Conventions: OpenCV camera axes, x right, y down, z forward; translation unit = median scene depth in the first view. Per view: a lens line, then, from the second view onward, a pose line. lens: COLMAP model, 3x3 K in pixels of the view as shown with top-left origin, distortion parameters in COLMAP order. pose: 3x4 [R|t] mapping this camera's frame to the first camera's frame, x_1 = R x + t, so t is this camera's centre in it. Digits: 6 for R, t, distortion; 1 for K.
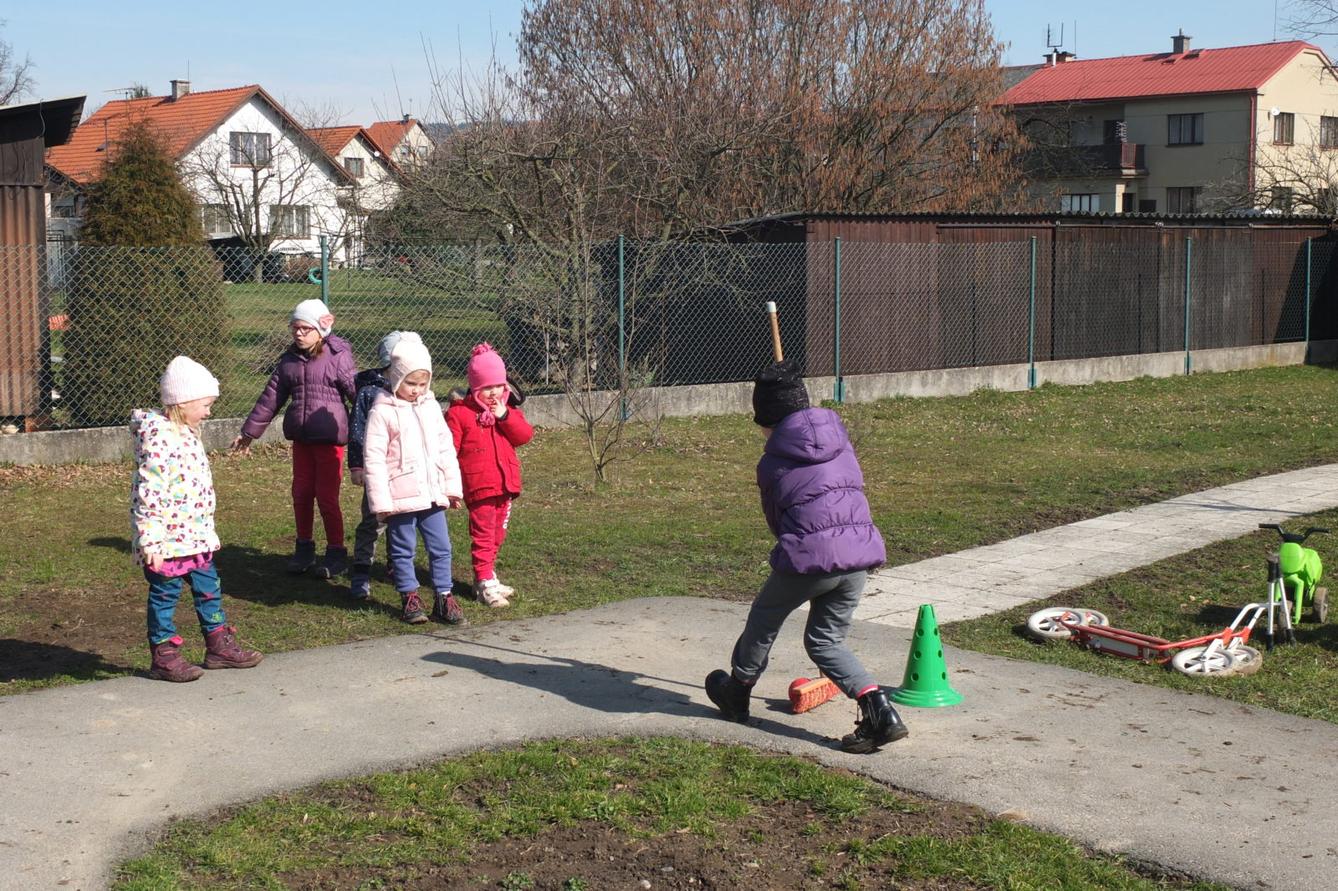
lens RADIAL K [[1860.0, 0, 665.0], [0, 1860.0, 444.1], [0, 0, 1]] dist [-0.093188, 0.000000]
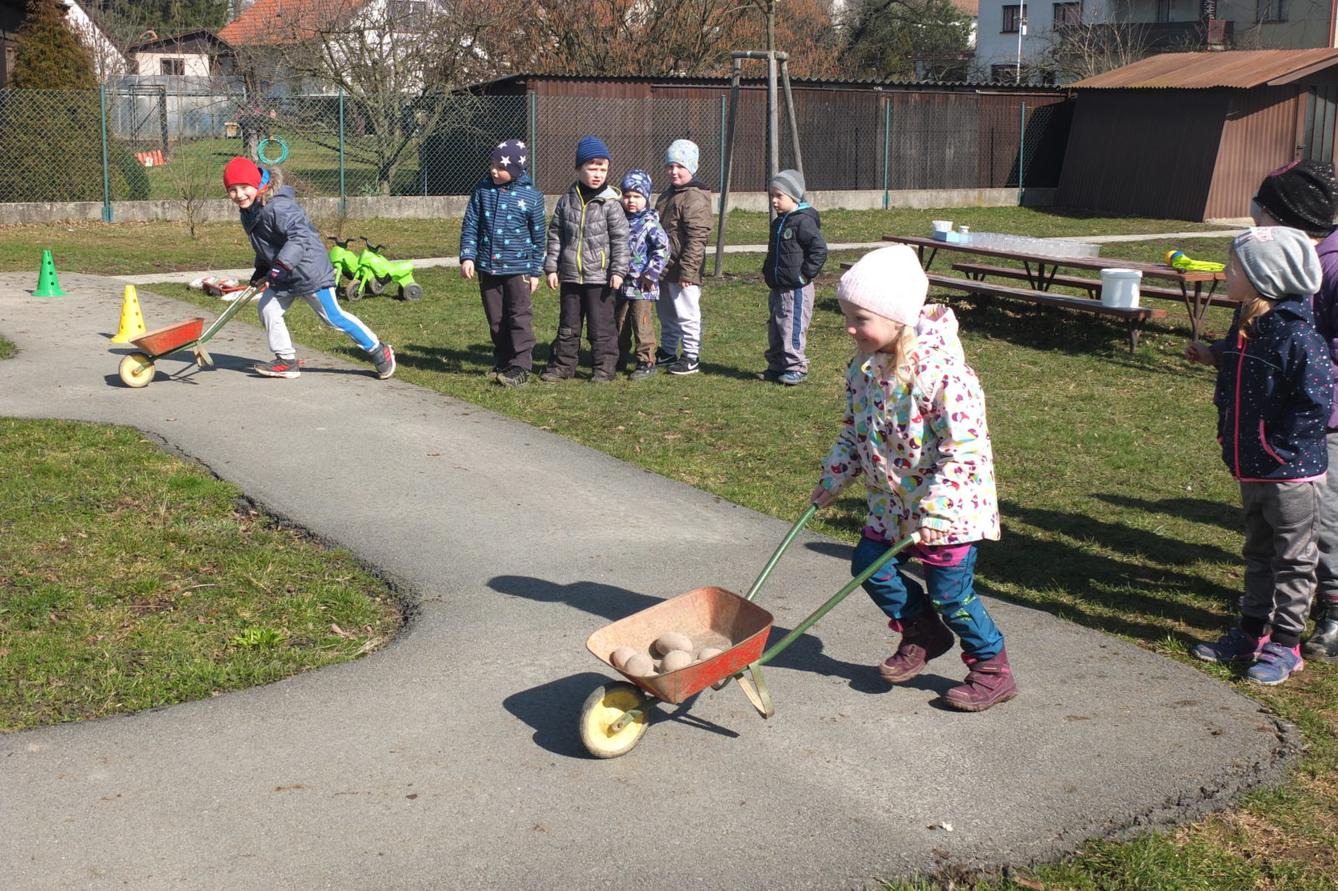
lens RADIAL K [[1860.0, 0, 673.1], [0, 1860.0, 445.4], [0, 0, 1]] dist [-0.093188, 0.000000]
pose [[0.991426, 0.044332, -0.122923, 0.333527], [-0.035229, 0.996541, 0.075267, 0.036365], [0.125835, -0.070291, 0.989558, -0.312091]]
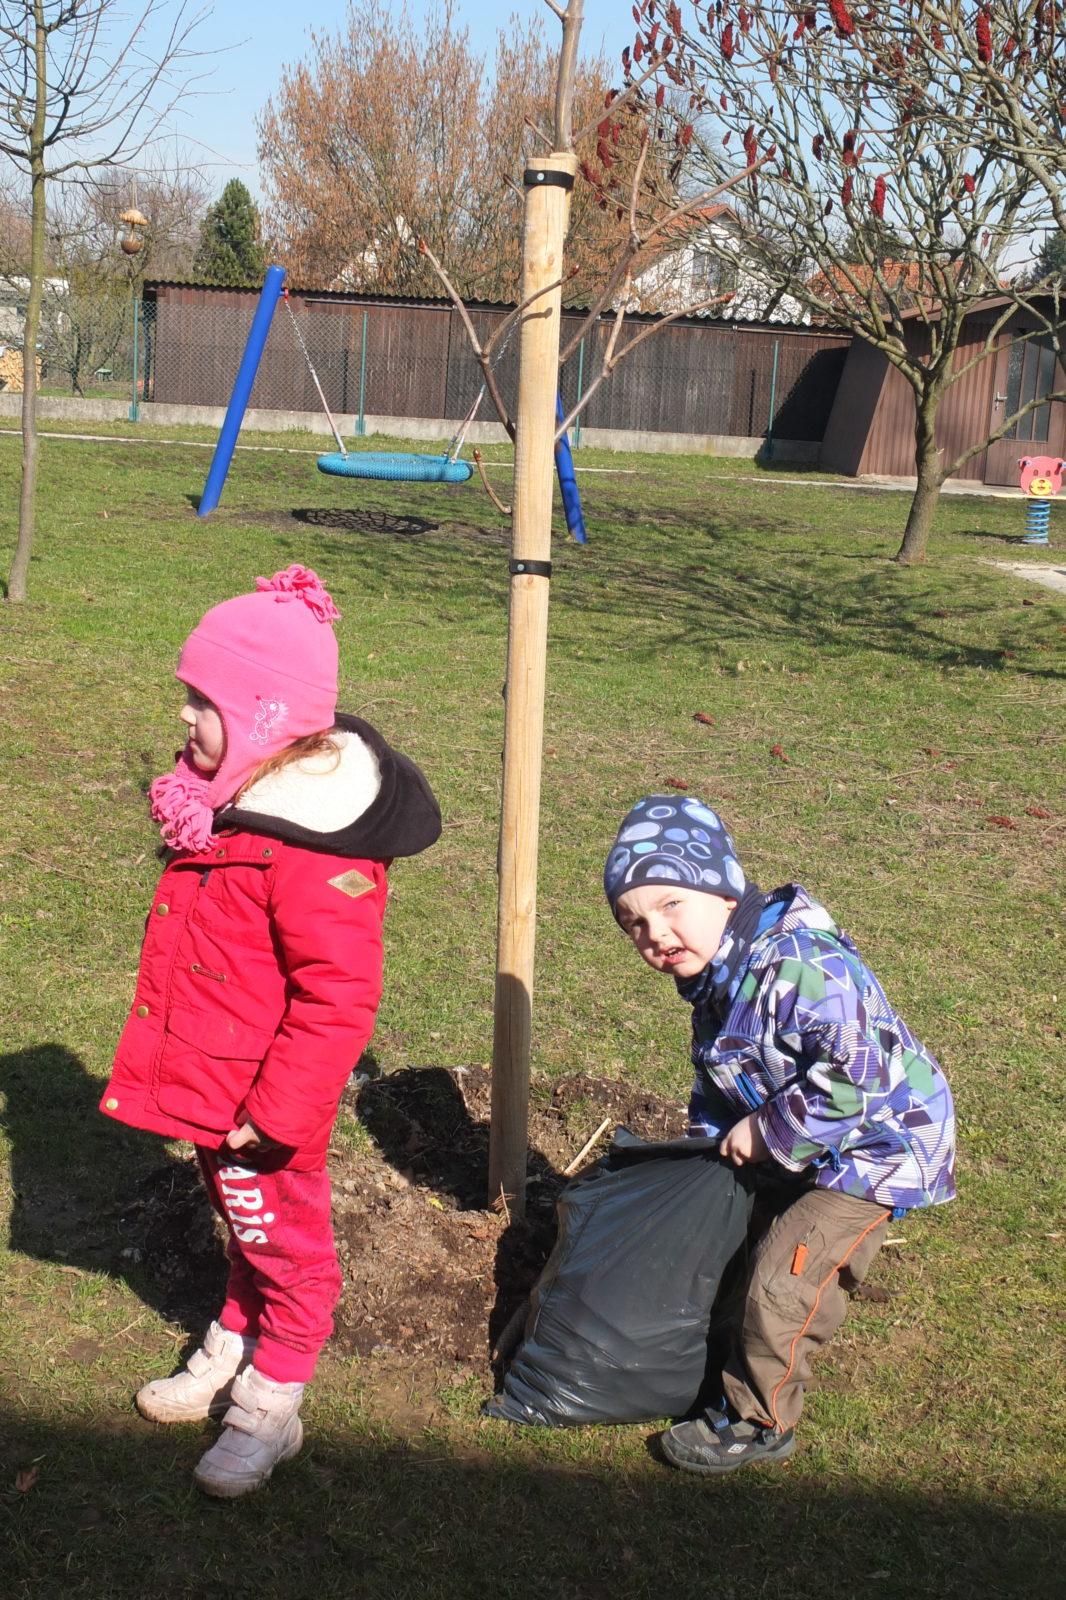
lens RADIAL K [[2224.3, 0, 532.1], [0, 2224.3, 801.7], [0, 0, 1]] dist [-0.093188, 0.000000]
pose [[0.884985, 0.170217, -0.433392, 0.995132], [-0.126505, 0.983671, 0.128018, 0.006614], [0.448105, -0.058467, 0.892067, -0.298746]]
